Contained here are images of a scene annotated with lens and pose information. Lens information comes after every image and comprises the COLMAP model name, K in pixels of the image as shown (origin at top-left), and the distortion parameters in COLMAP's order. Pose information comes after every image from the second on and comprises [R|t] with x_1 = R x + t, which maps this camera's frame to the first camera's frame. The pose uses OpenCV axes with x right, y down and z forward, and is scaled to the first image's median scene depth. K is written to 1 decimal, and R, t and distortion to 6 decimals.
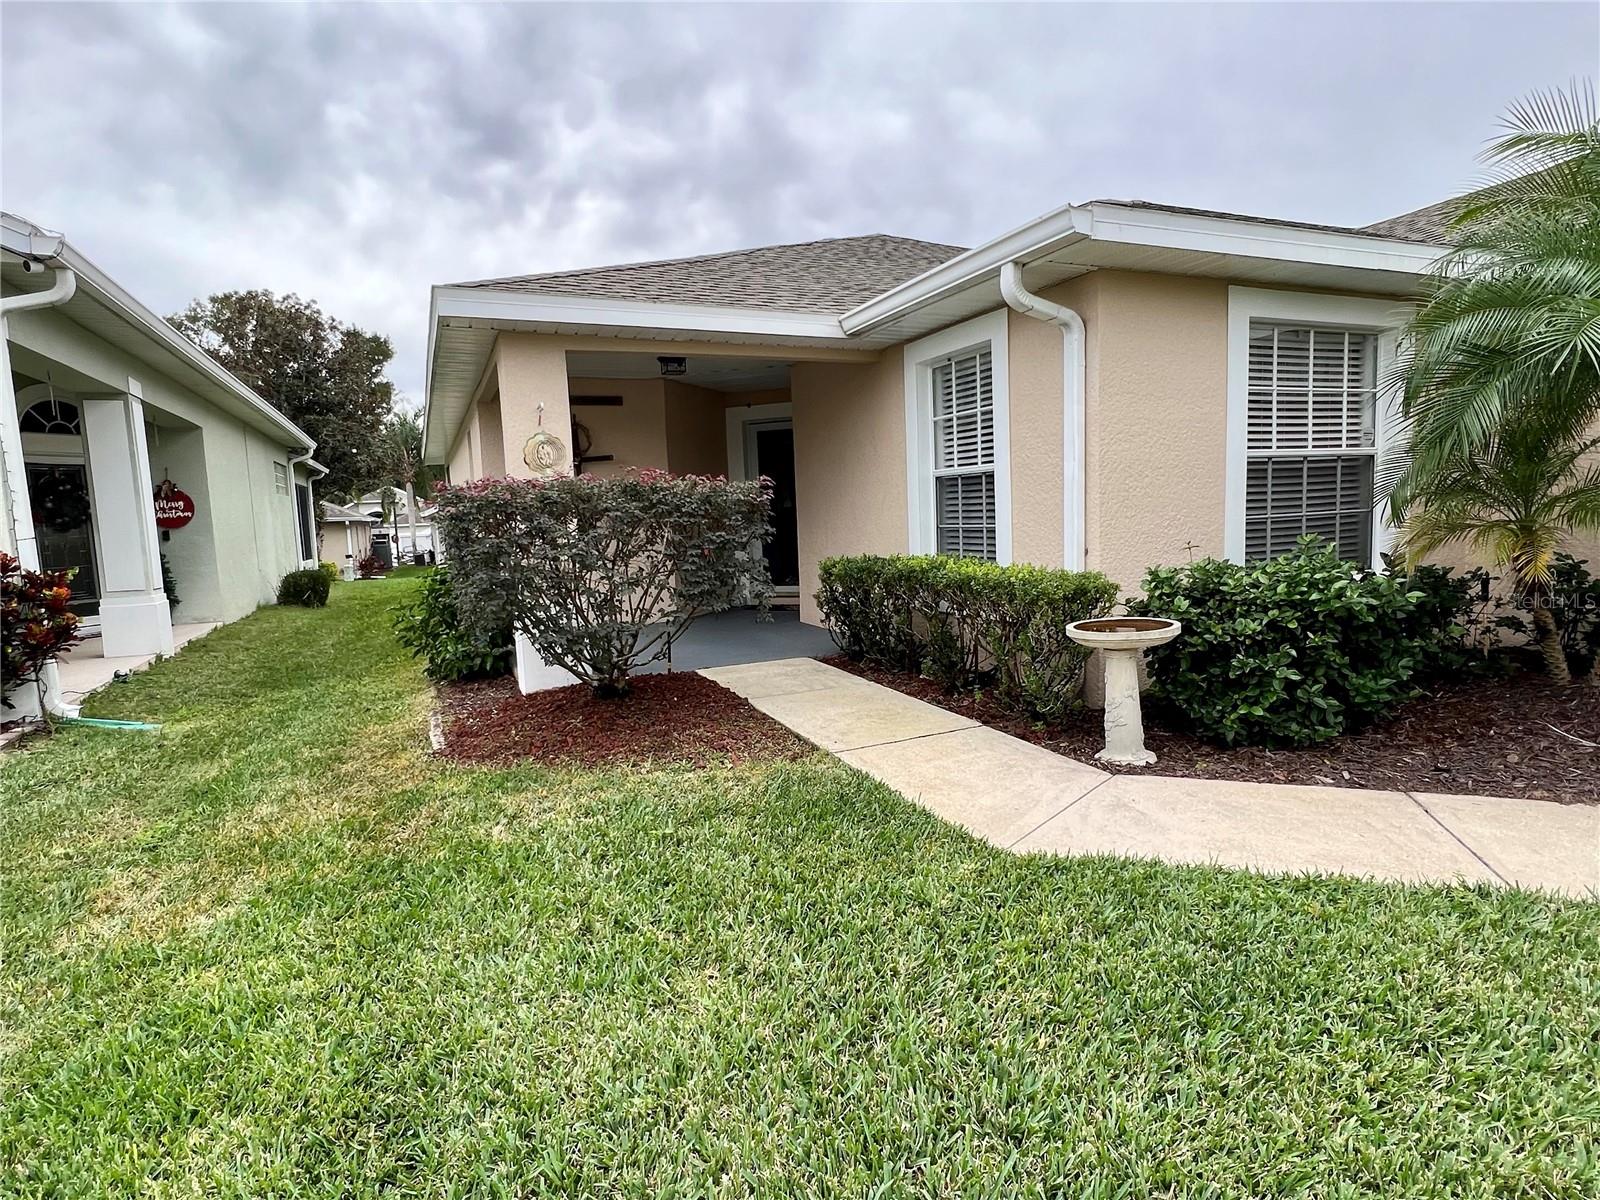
lens RADIAL K [[901.9, 0, 812.0], [0, 901.9, 610.7], [0, 0, 1]] dist [0.001848, -0.002163]
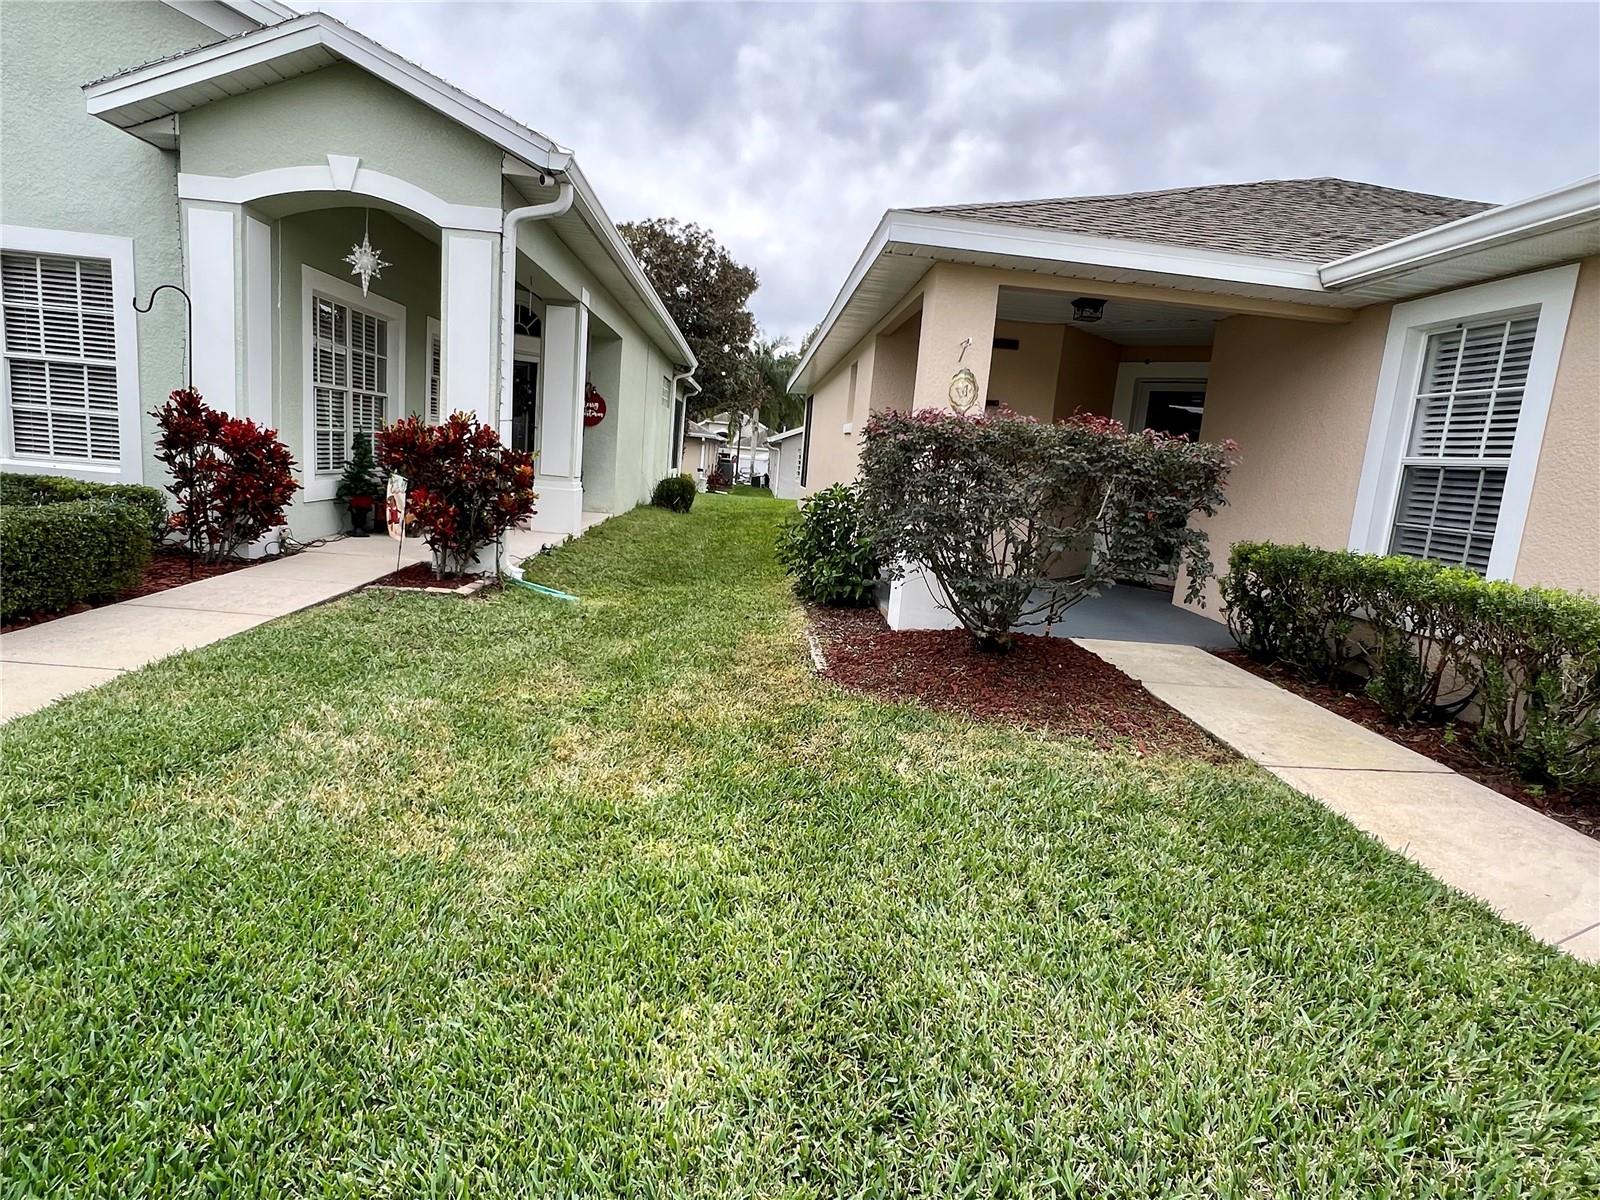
lens RADIAL K [[901.9, 0, 812.0], [0, 901.9, 610.7], [0, 0, 1]] dist [0.001848, -0.002163]
pose [[0.932724, 0.176106, -0.314662, -0.097609], [-0.159518, 0.984114, 0.077932, 0.008222], [0.323388, -0.022495, 0.945999, 0.023924]]
